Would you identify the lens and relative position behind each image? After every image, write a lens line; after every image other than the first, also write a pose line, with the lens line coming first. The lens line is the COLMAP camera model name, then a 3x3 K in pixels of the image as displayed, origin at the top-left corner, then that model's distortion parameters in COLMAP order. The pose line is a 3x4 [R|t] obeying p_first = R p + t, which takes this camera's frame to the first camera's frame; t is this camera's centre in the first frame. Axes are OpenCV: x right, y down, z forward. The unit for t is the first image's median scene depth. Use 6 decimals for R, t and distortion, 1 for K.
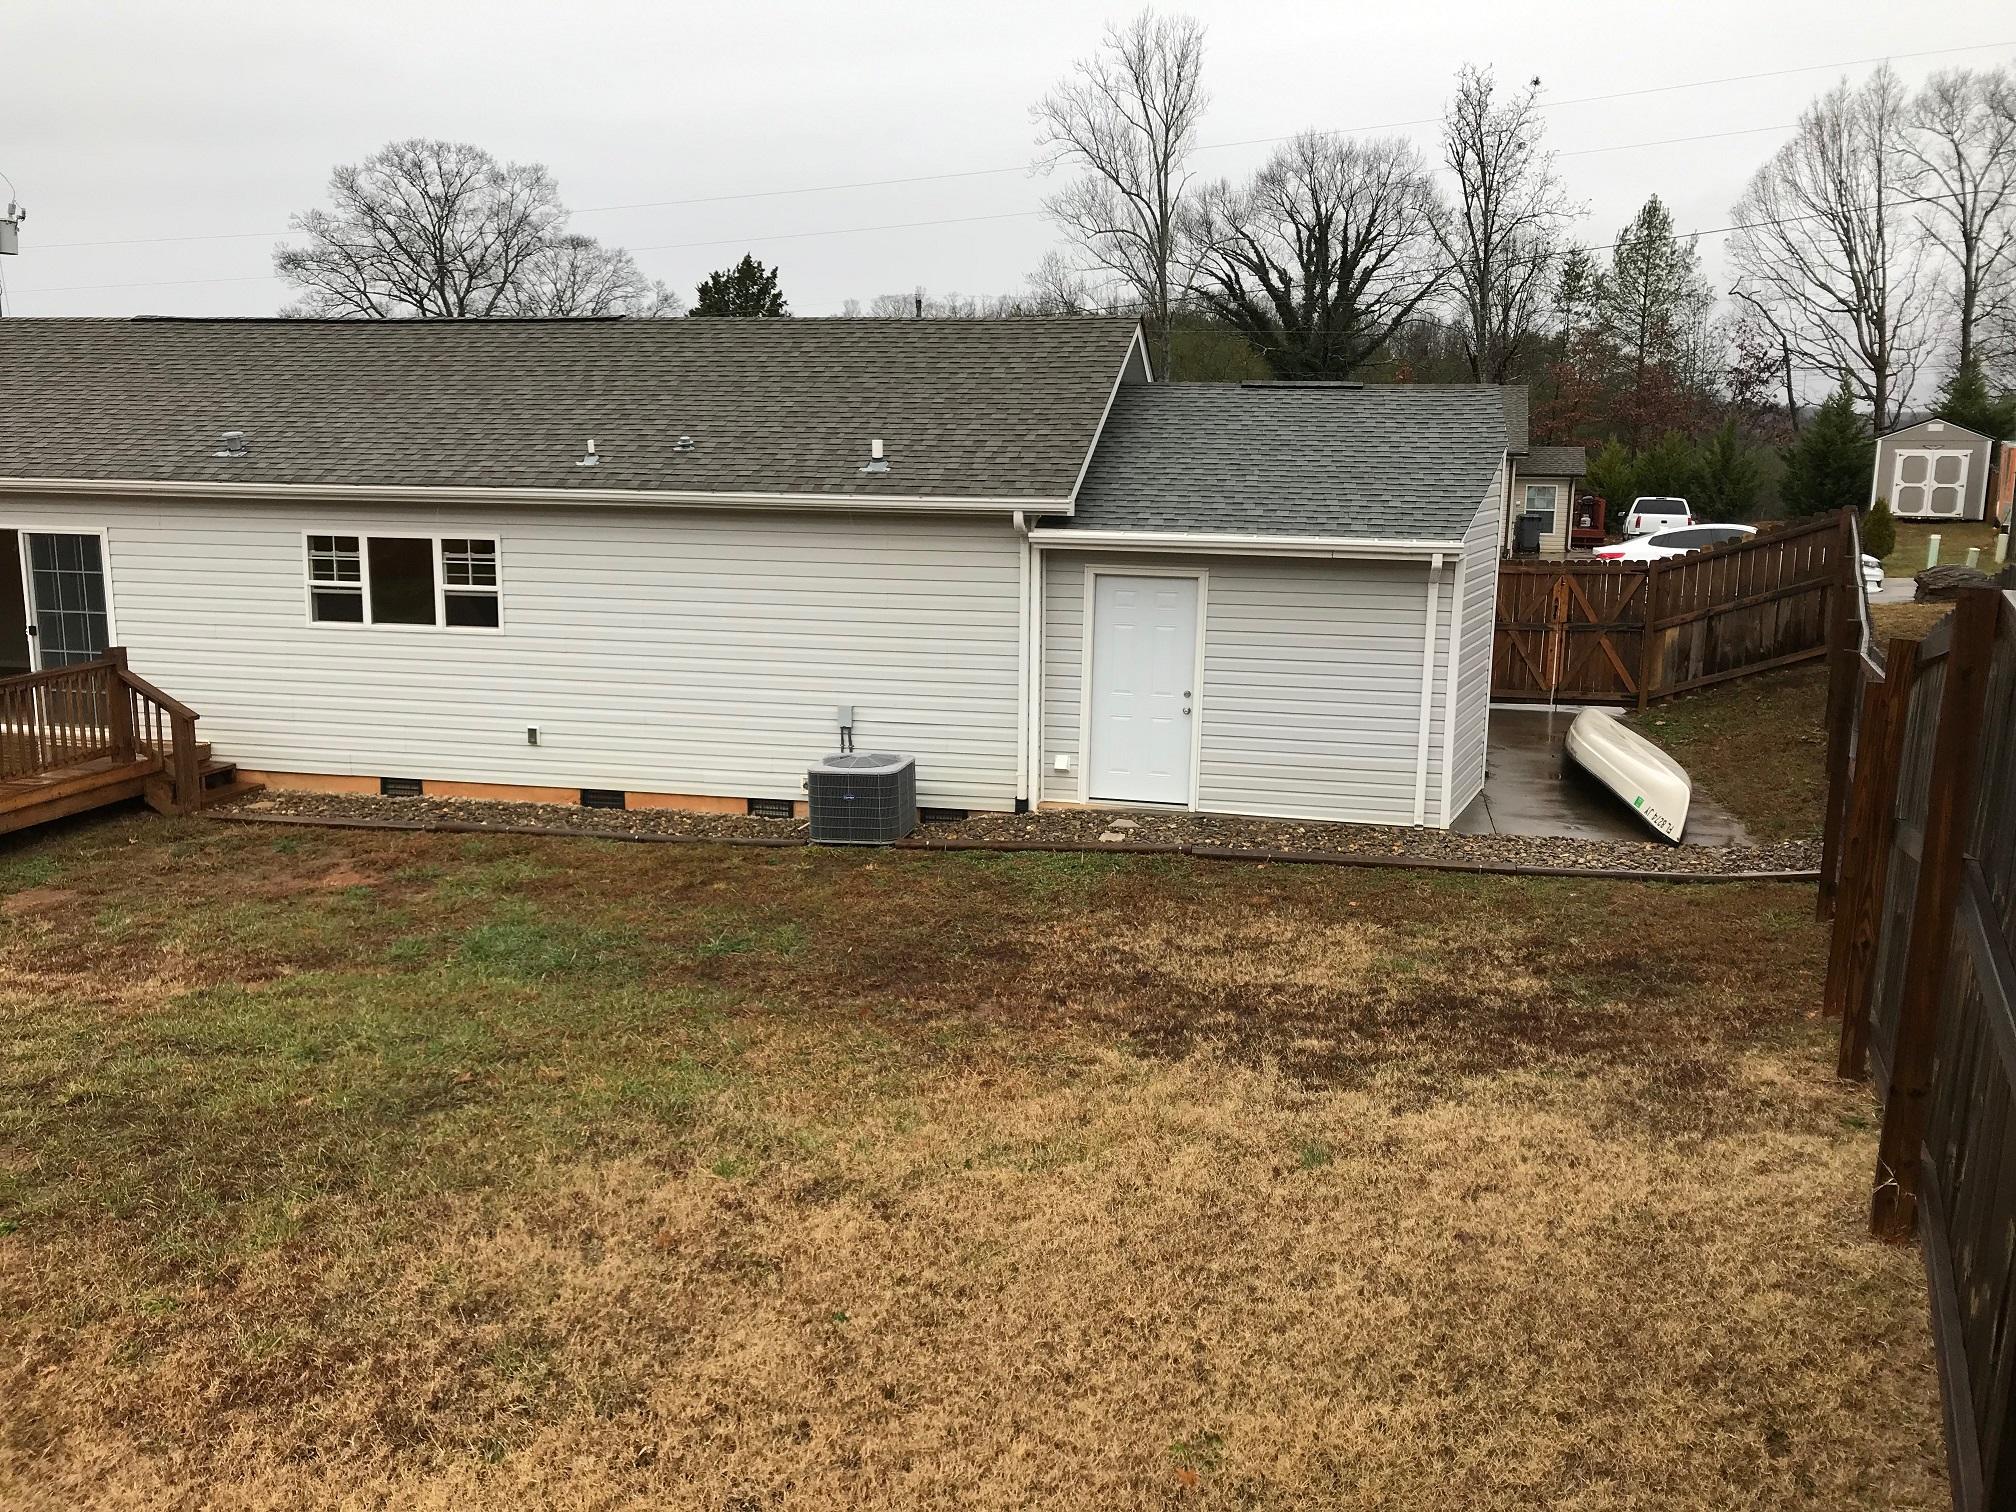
lens RADIAL K [[1627.7, 0, 979.5], [0, 1627.7, 755.0], [0, 0, 1]] dist [0.017889, 0.007434]
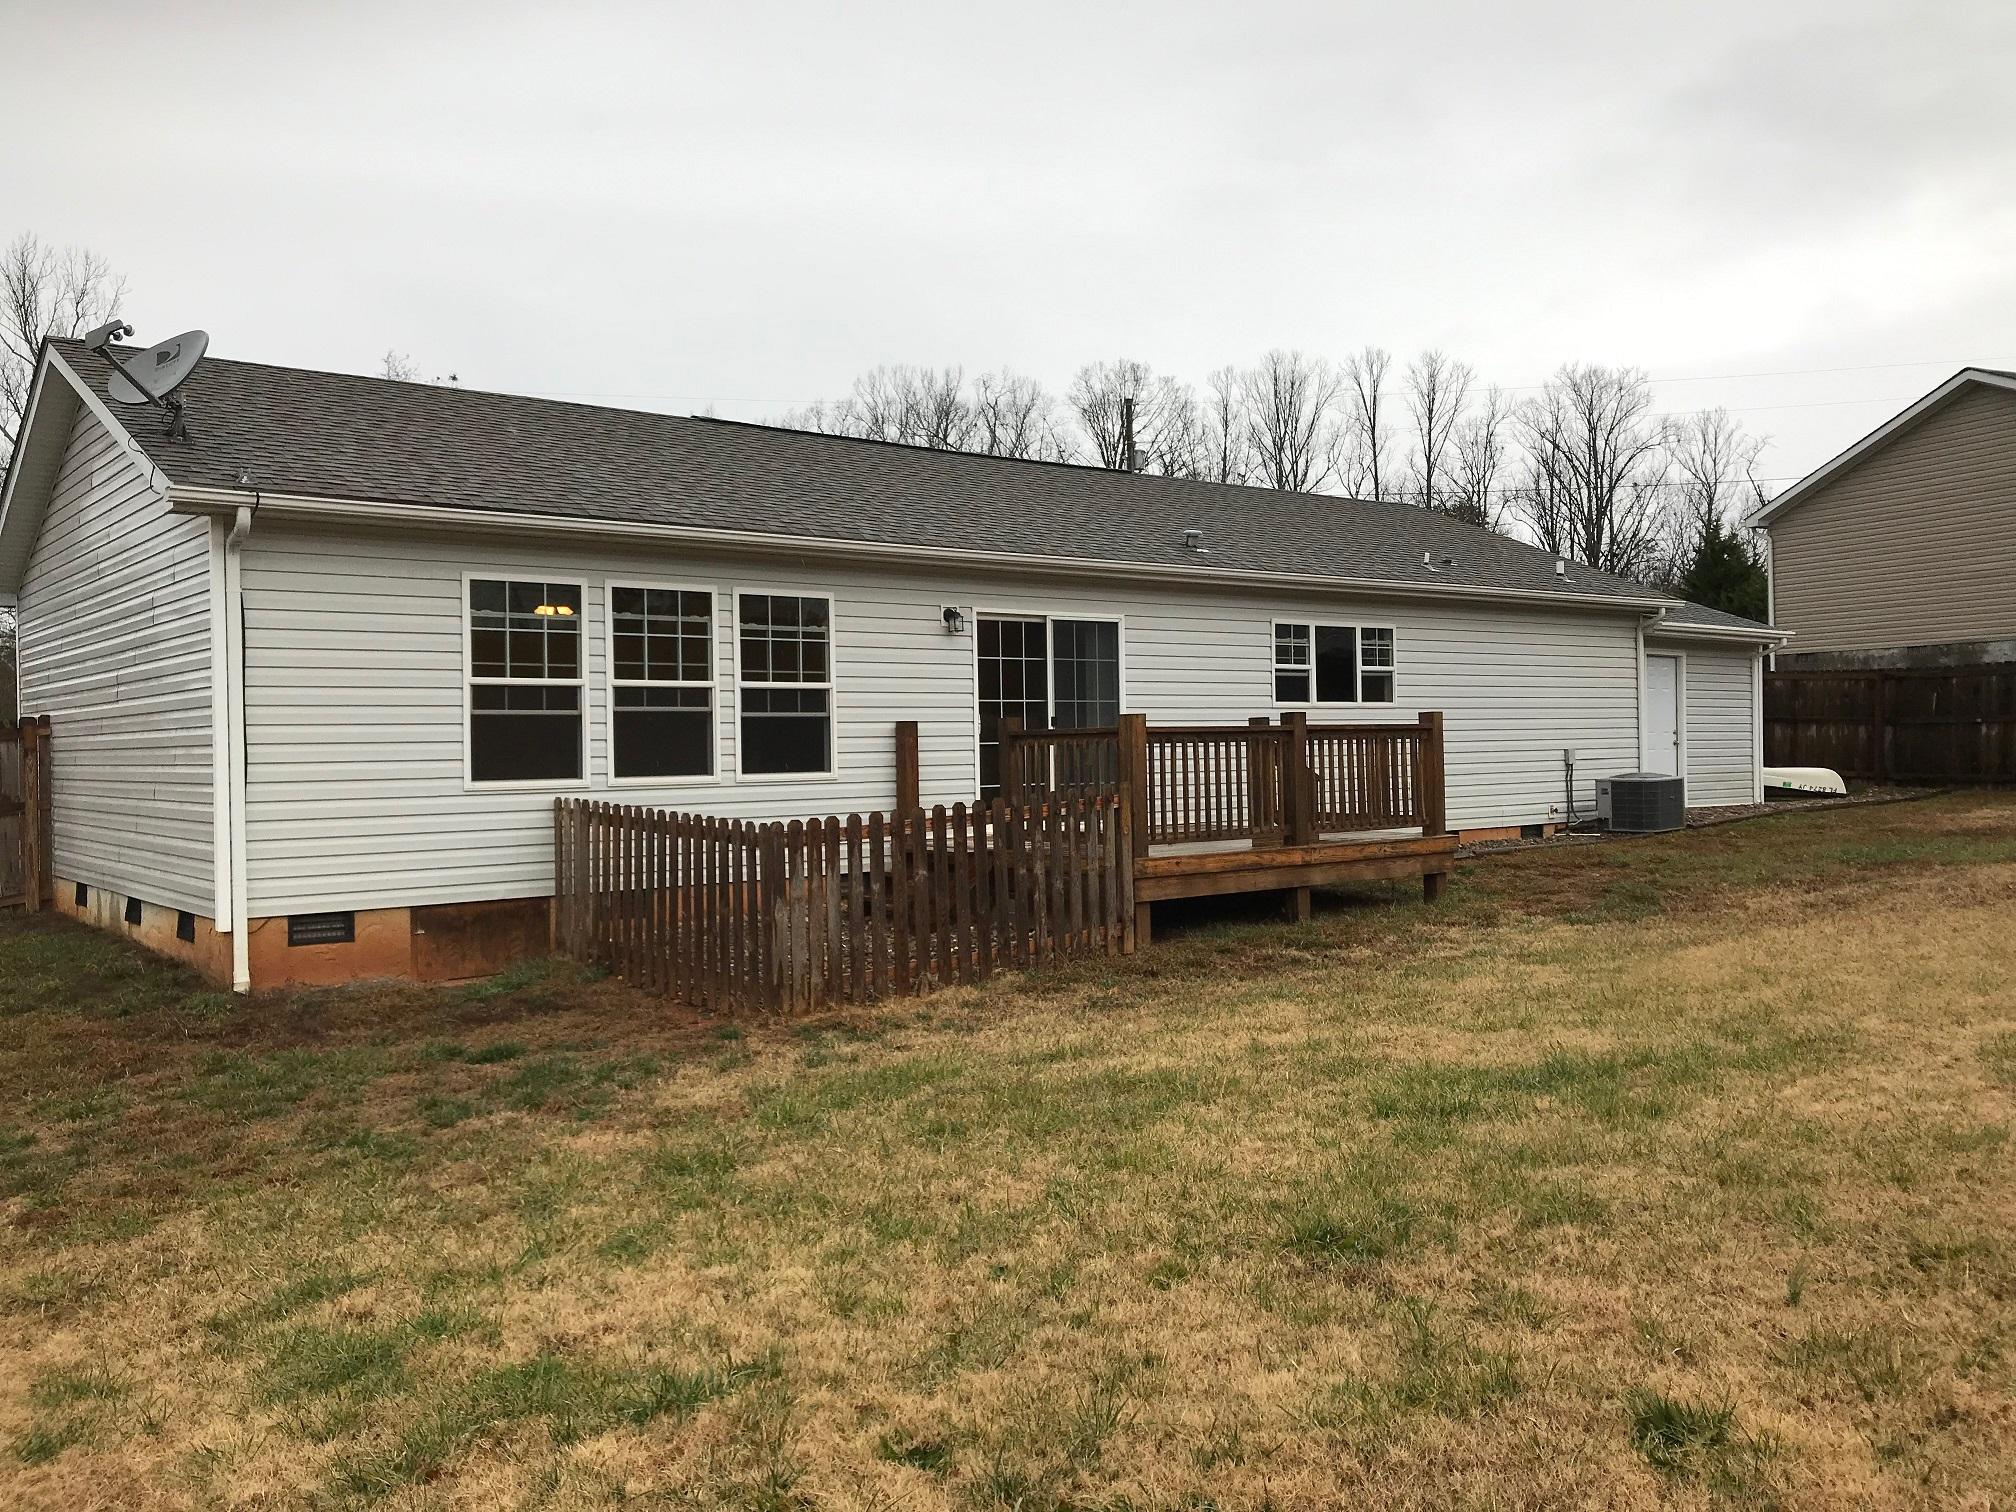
lens RADIAL K [[1628.2, 0, 1008.0], [0, 1628.2, 756.0], [0, 0, 1]] dist [0.010351, -0.008177]
pose [[0.637385, -0.026955, 0.770074, -1.504508], [0.167327, 0.980382, -0.104179, 0.041598], [-0.752158, 0.195256, 0.629391, 0.501335]]
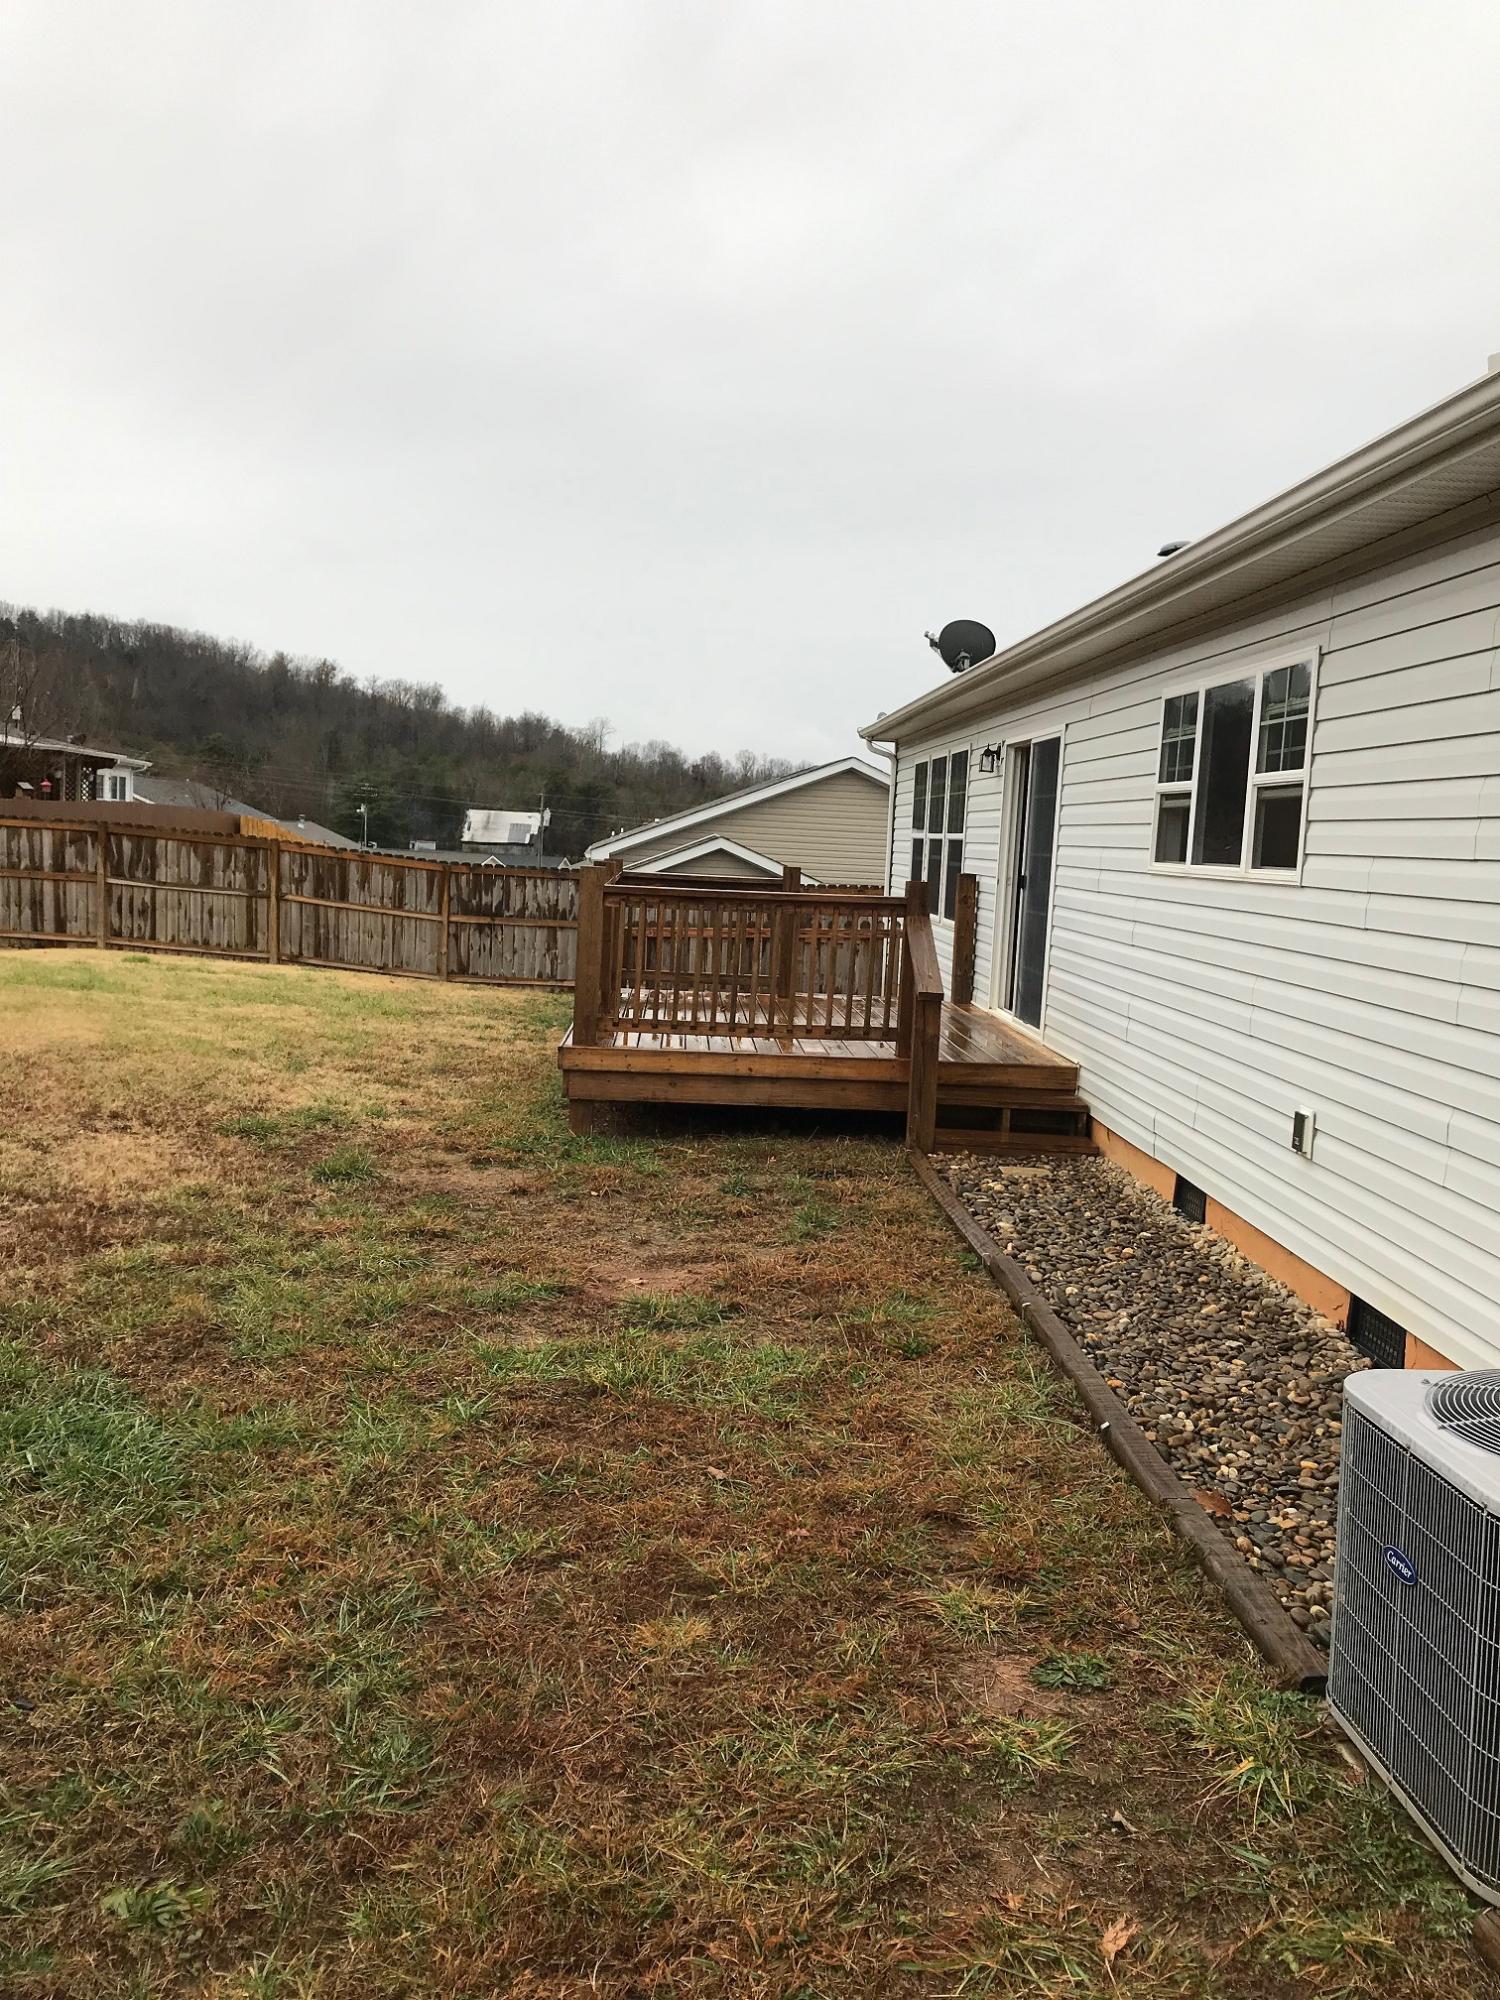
lens RADIAL K [[1614.8, 0, 800.9], [0, 1614.8, 979.8], [0, 0, 1]] dist [0.017889, 0.007434]
pose [[0.277023, 0.085266, -0.957073, 0.079890], [-0.225072, 0.974102, 0.021637, -0.032310], [0.934131, 0.209417, 0.289040, 0.821258]]
